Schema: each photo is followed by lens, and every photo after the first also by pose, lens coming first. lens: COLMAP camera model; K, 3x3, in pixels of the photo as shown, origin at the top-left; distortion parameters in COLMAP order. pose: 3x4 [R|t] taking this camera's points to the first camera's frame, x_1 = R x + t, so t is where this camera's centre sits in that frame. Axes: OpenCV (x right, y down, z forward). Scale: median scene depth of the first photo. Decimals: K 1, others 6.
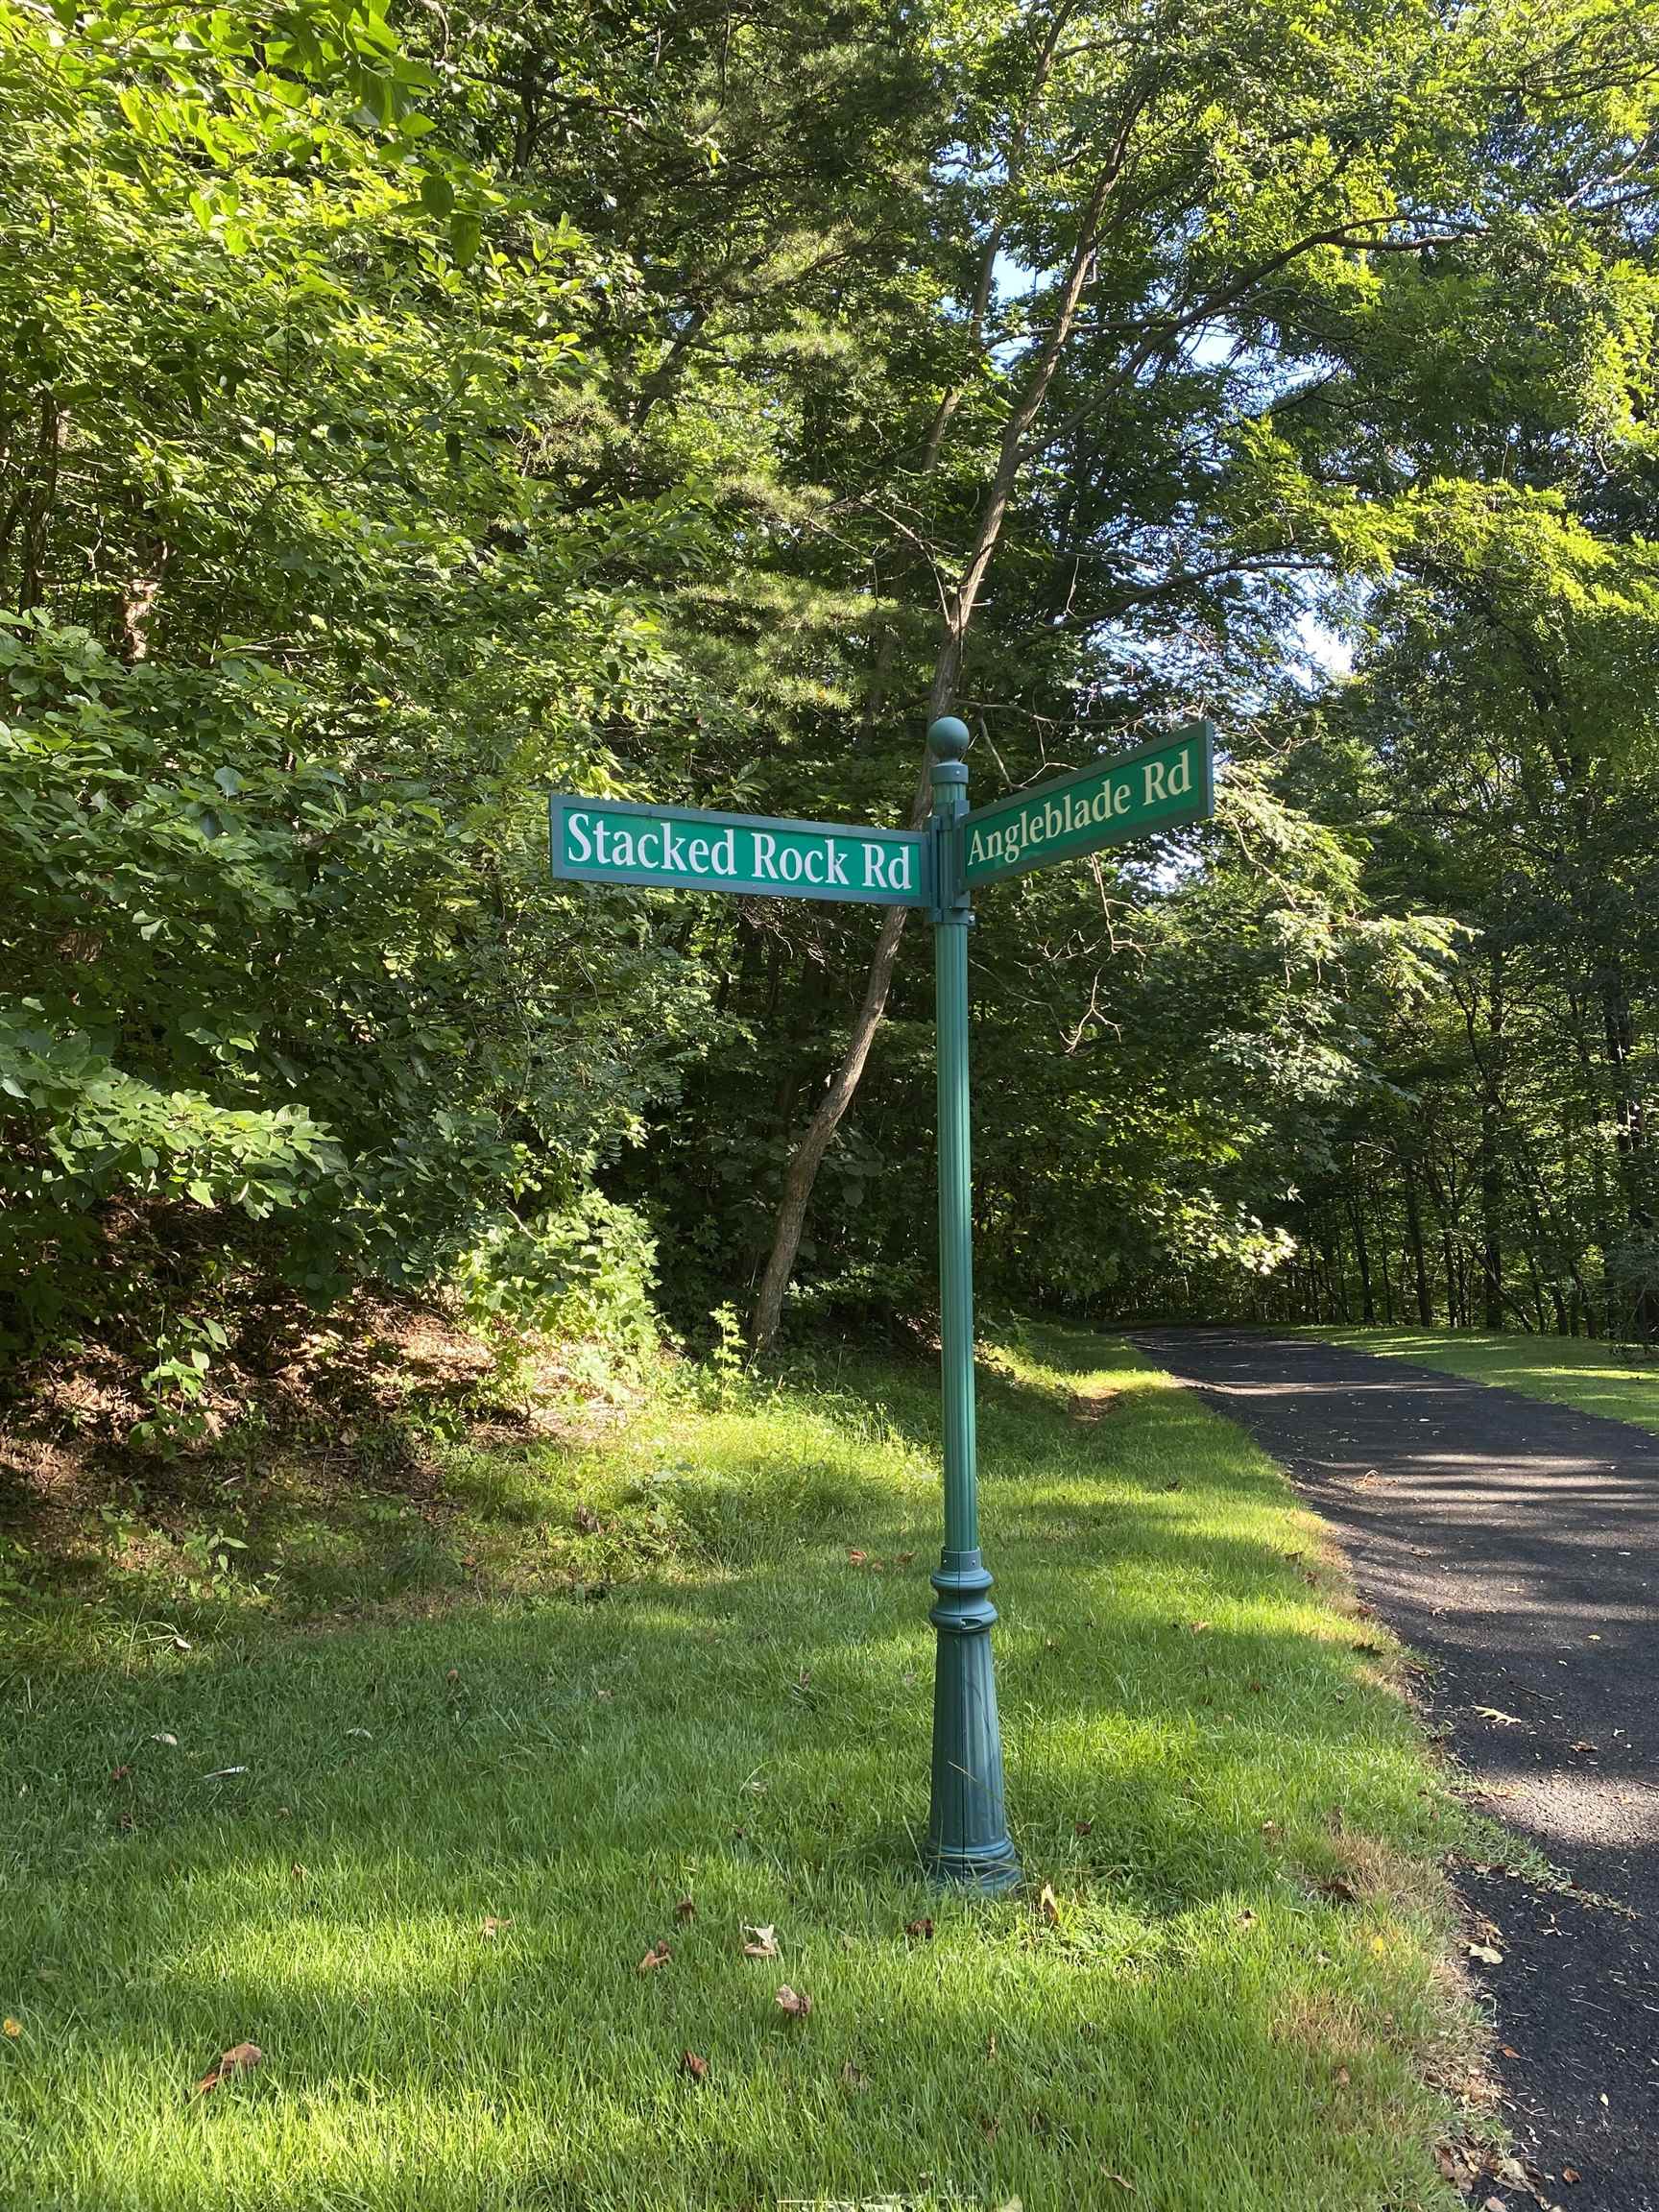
lens RADIAL K [[1665.6, 0, 829.5], [0, 1665.6, 1106.0], [0, 0, 1]] dist [0.158115, -0.154882]
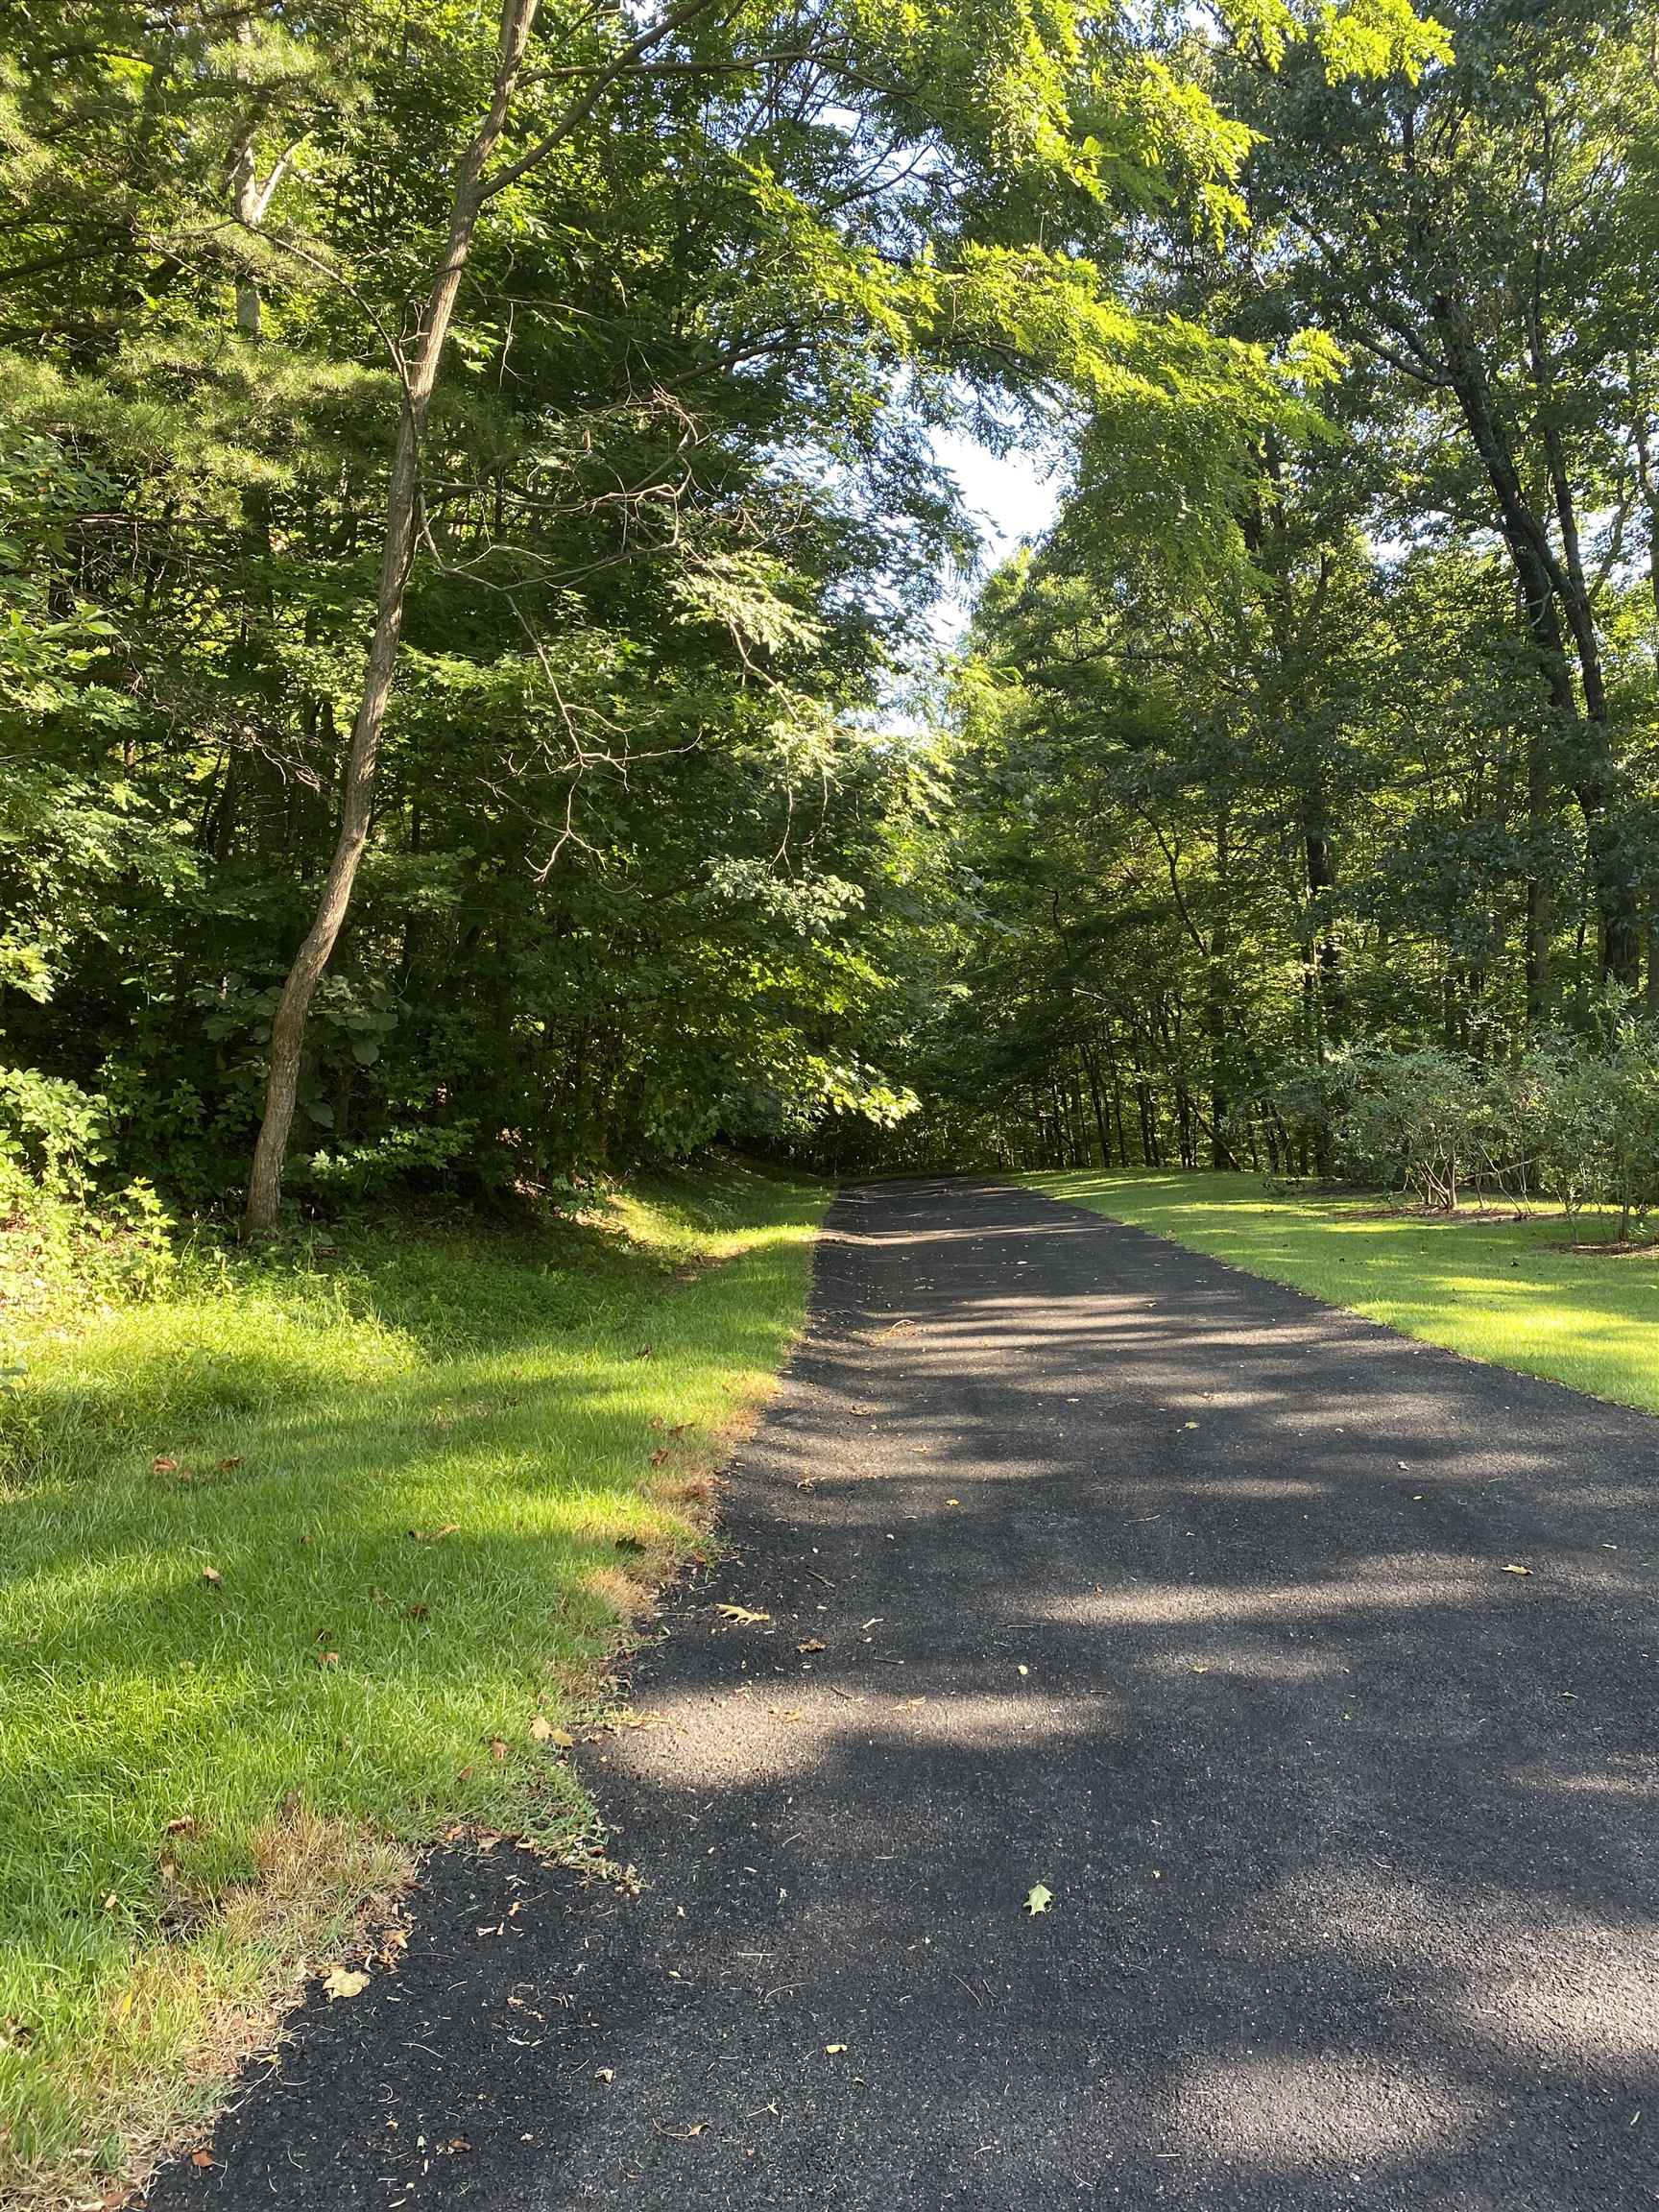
lens RADIAL K [[1646.8, 0, 829.5], [0, 1646.8, 1106.0], [0, 0, 1]] dist [0.128424, -0.172502]
pose [[0.994163, -0.033315, 0.102619, 0.193692], [0.024834, 0.996253, 0.082843, 0.015753], [-0.104995, -0.079811, 0.991265, 0.096545]]
